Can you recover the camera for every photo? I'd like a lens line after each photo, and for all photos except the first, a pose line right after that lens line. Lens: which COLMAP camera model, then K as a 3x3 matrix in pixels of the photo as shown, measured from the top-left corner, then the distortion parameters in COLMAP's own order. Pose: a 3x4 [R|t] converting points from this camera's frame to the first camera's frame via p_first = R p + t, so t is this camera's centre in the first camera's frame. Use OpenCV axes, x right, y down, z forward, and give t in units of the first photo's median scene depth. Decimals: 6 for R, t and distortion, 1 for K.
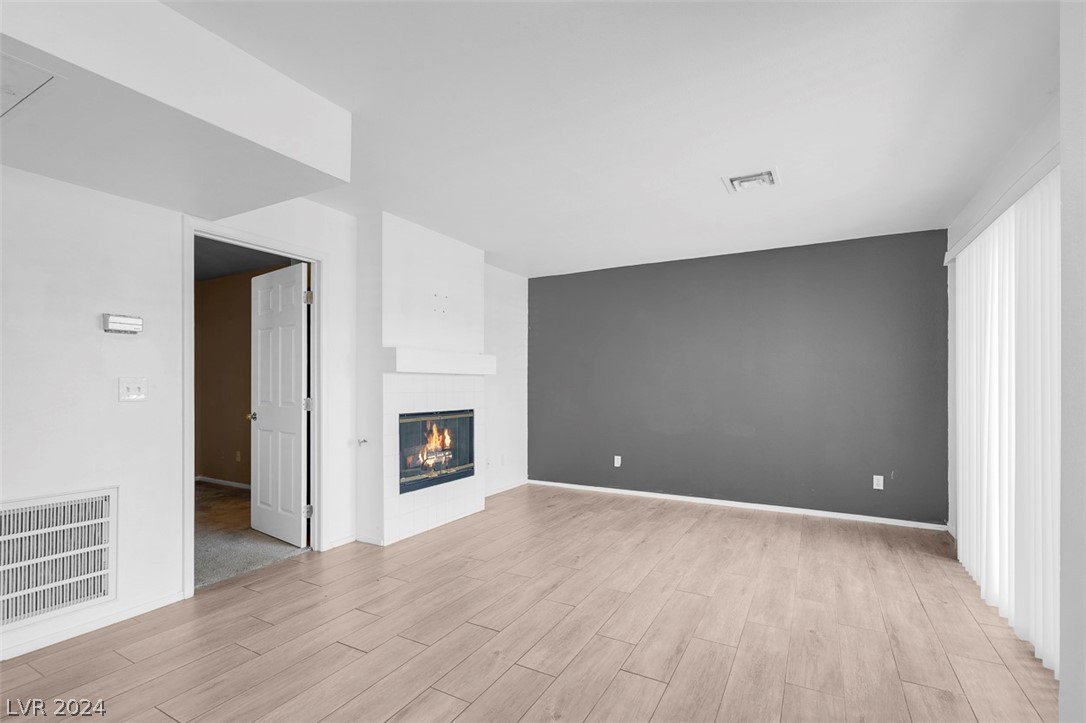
lens RADIAL K [[494.2, 0, 544.4], [0, 494.2, 390.7], [0, 0, 1]] dist [-0.004356, 0.002987]
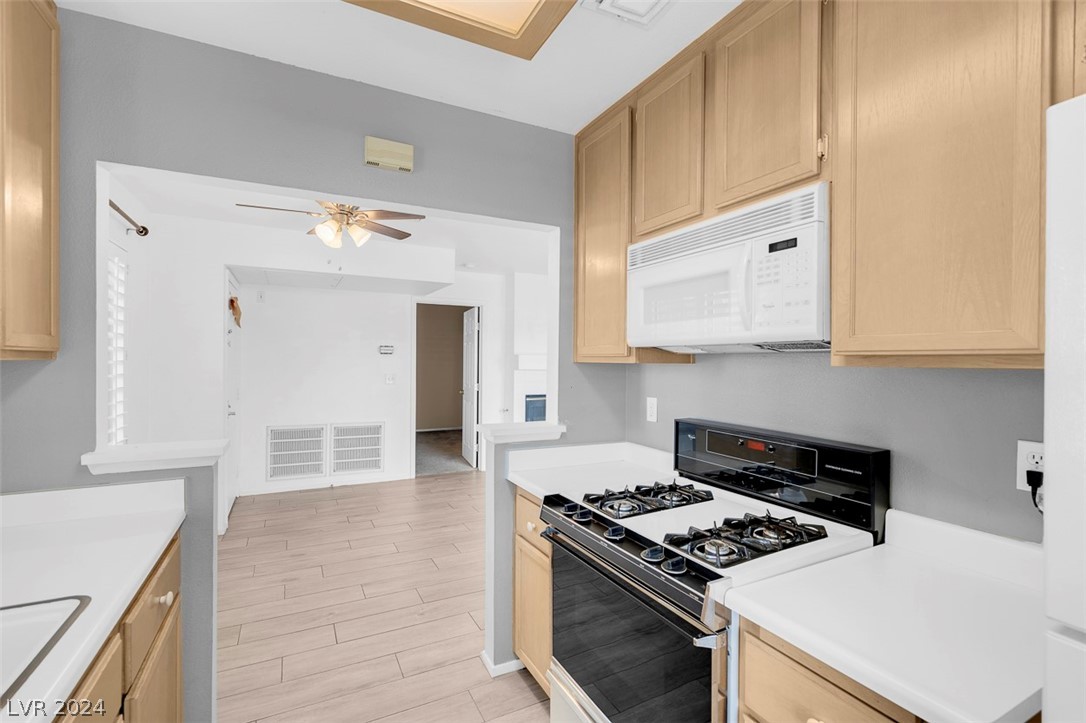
lens RADIAL K [[494.2, 0, 541.8], [0, 494.2, 363.3], [0, 0, 1]] dist [-0.004356, 0.002987]
pose [[0.831142, 0.012989, -0.555909, 0.676279], [-0.016934, 0.999855, -0.001955, -0.055654], [0.555803, 0.011039, 0.831241, -0.331878]]
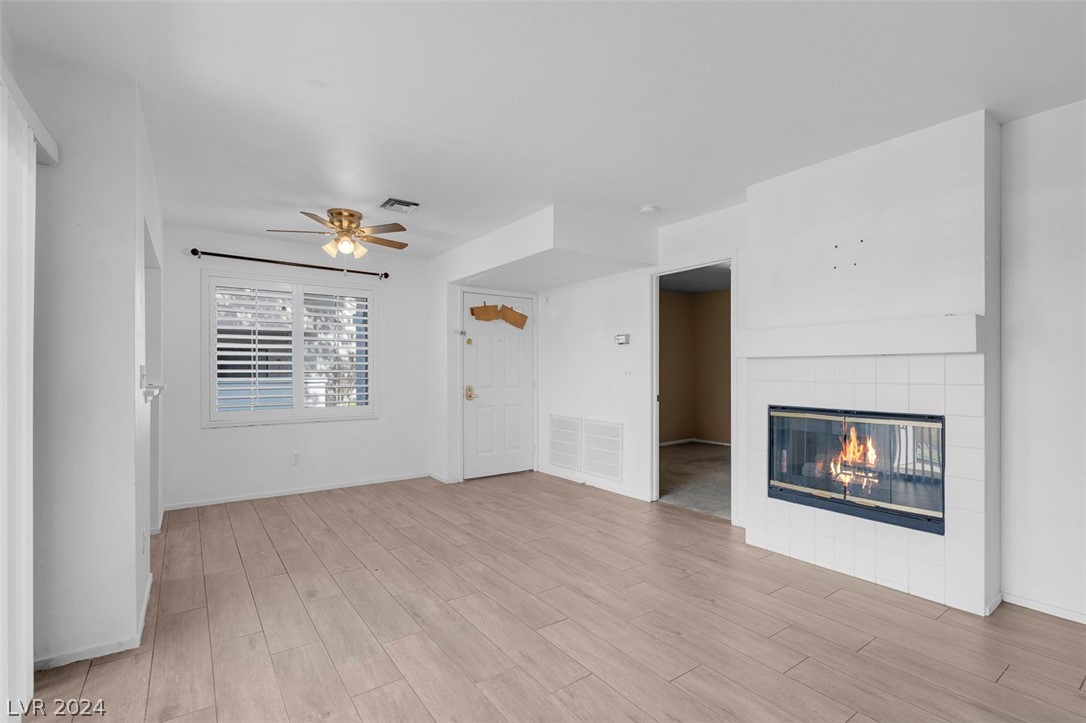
lens RADIAL K [[494.2, 0, 529.6], [0, 494.2, 367.7], [0, 0, 1]] dist [-0.004356, 0.002987]
pose [[-0.443025, -0.005227, -0.896494, 0.701297], [-0.007559, 0.999969, -0.002095, -0.012588], [0.896477, 0.005848, -0.443051, 1.046839]]
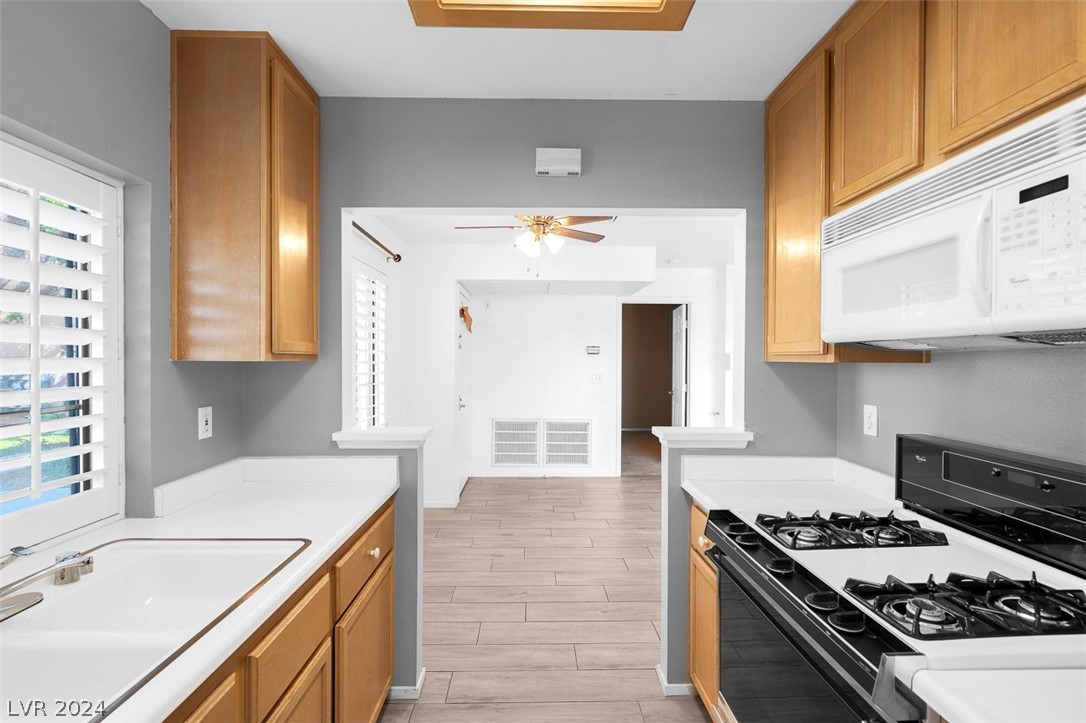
lens RADIAL K [[493.3, 0, 535.0], [0, 493.3, 363.5], [0, 0, 1]] dist [-0.002945, 0.001975]
pose [[0.496395, 0.012940, -0.868000, 0.709980], [-0.015083, 0.999867, 0.006280, -0.056328], [0.867966, 0.009975, 0.496524, -0.276816]]
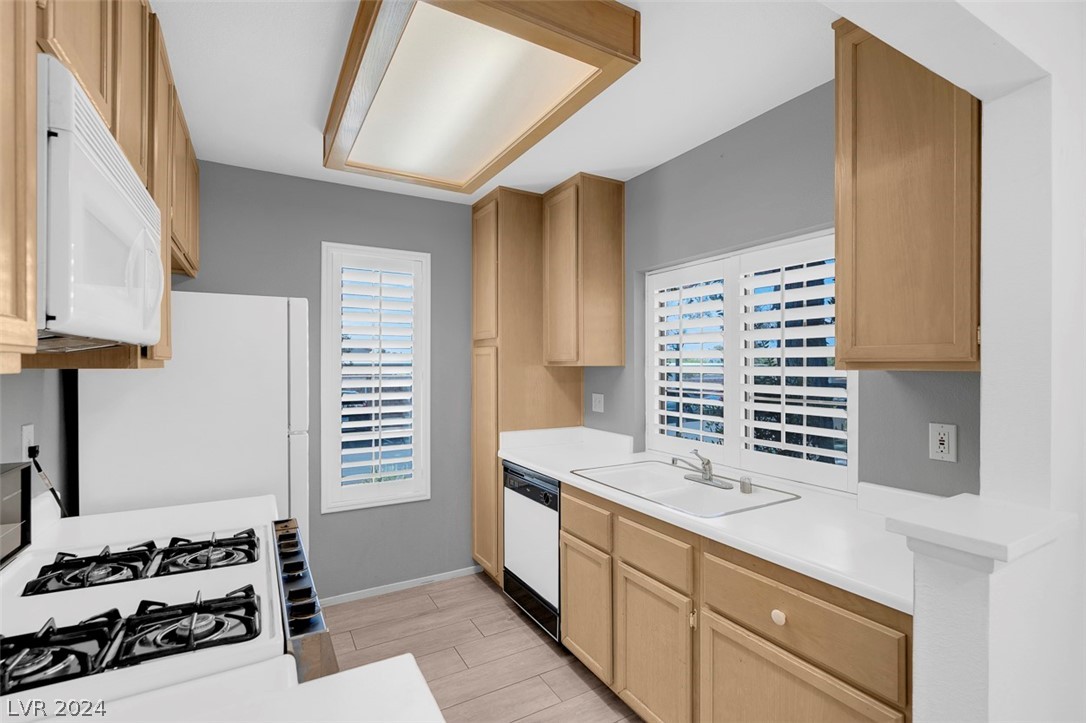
lens RADIAL K [[494.2, 0, 539.8], [0, 494.2, 365.8], [0, 0, 1]] dist [-0.004356, 0.002987]
pose [[-0.856896, -0.000392, 0.515489, 0.189955], [0.006306, 0.999917, 0.011242, -0.062338], [-0.515451, 0.012884, -0.856822, 0.231634]]
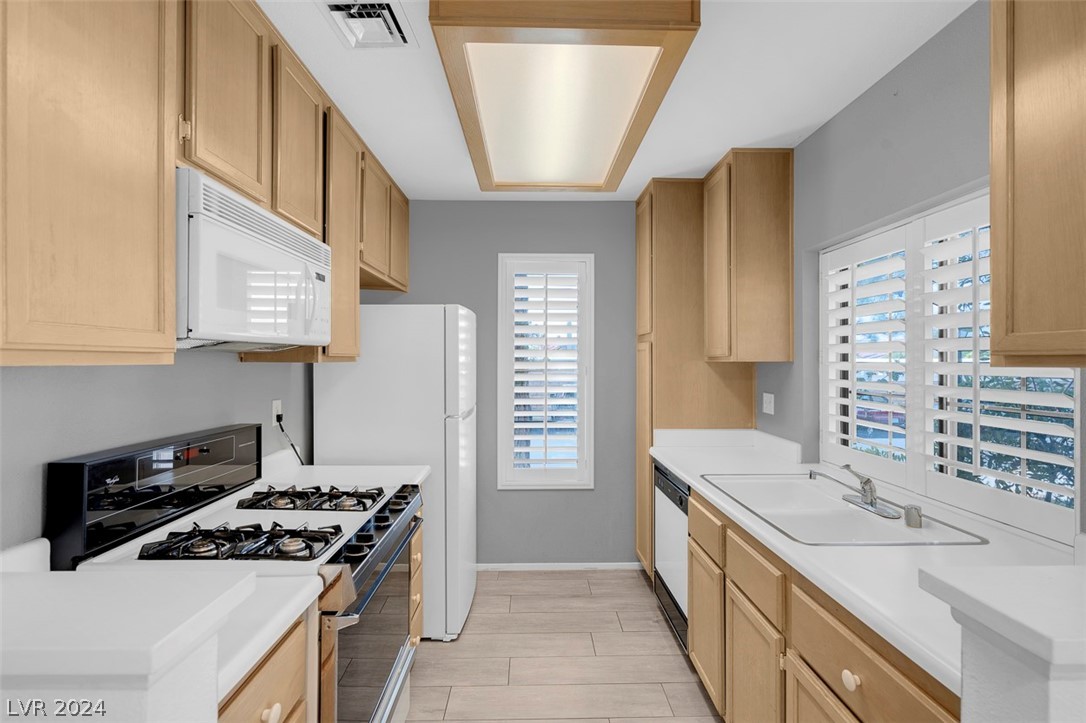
lens RADIAL K [[494.2, 0, 540.9], [0, 494.2, 360.0], [0, 0, 1]] dist [-0.004356, 0.002987]
pose [[-0.506347, 0.001464, 0.862329, 0.068929], [0.009219, 0.999951, 0.003716, -0.060403], [-0.862281, 0.009832, -0.506335, 0.128250]]
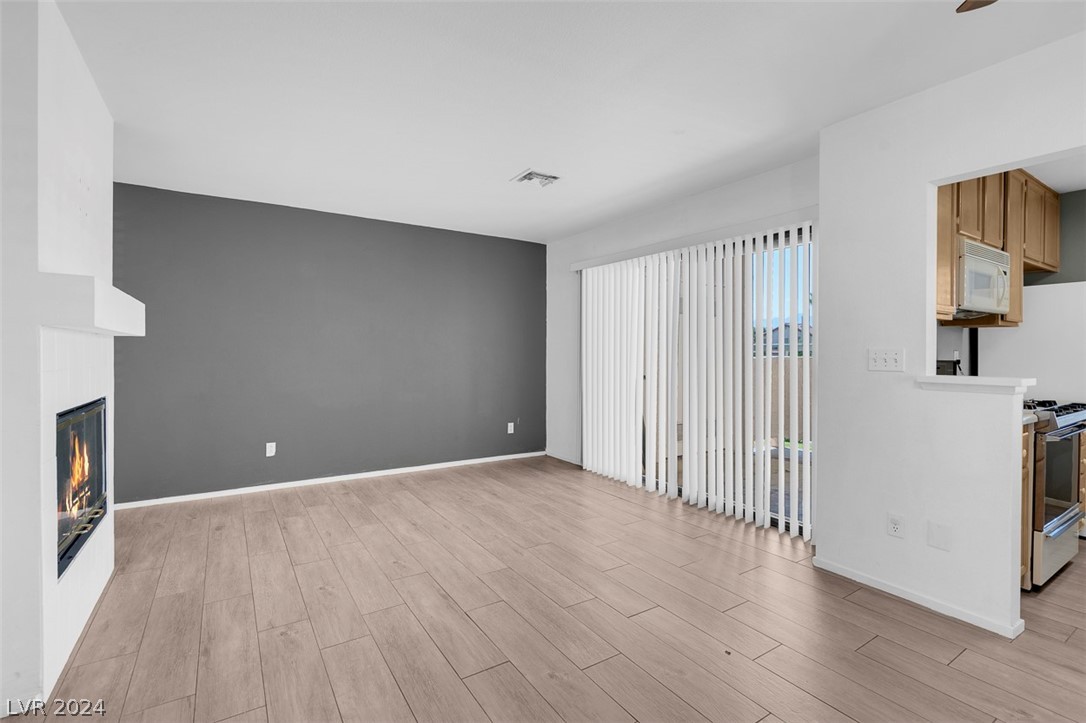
lens RADIAL K [[494.2, 0, 539.5], [0, 494.2, 352.8], [0, 0, 1]] dist [-0.004356, 0.002987]
pose [[0.467612, 0.002060, 0.883931, -0.513372], [0.003883, 0.999983, -0.004385, -0.006608], [-0.883925, 0.005483, 0.467596, 0.379720]]
